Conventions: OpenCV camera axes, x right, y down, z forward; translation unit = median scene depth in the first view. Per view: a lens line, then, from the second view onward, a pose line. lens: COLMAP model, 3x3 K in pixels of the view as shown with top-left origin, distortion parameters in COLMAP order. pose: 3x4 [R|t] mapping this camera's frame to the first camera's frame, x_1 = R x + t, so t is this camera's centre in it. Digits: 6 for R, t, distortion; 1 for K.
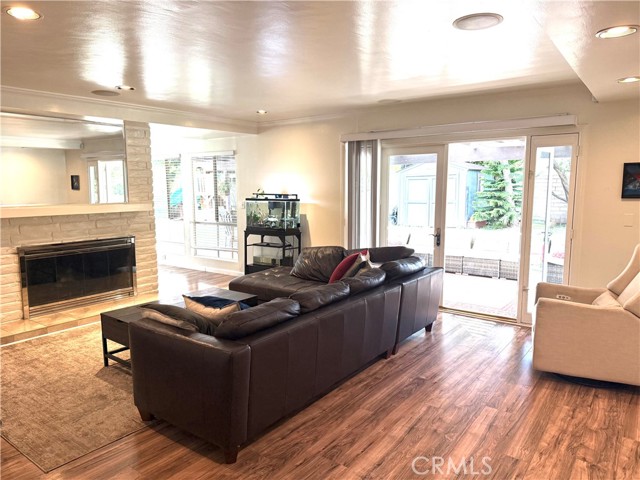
lens RADIAL K [[452.2, 0, 320.0], [0, 452.2, 240.0], [0, 0, 1]] dist [0.069866, -0.101730]
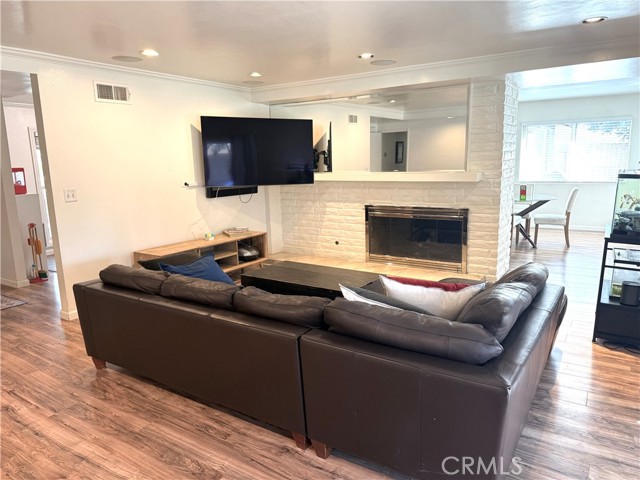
lens RADIAL K [[456.4, 0, 320.0], [0, 456.4, 240.0], [0, 0, 1]] dist [0.021649, -0.002735]
pose [[0.049437, 0.187674, -0.980987, 0.760638], [-0.091781, 0.978885, 0.182646, -0.138900], [0.994551, 0.081006, 0.065618, 1.042464]]
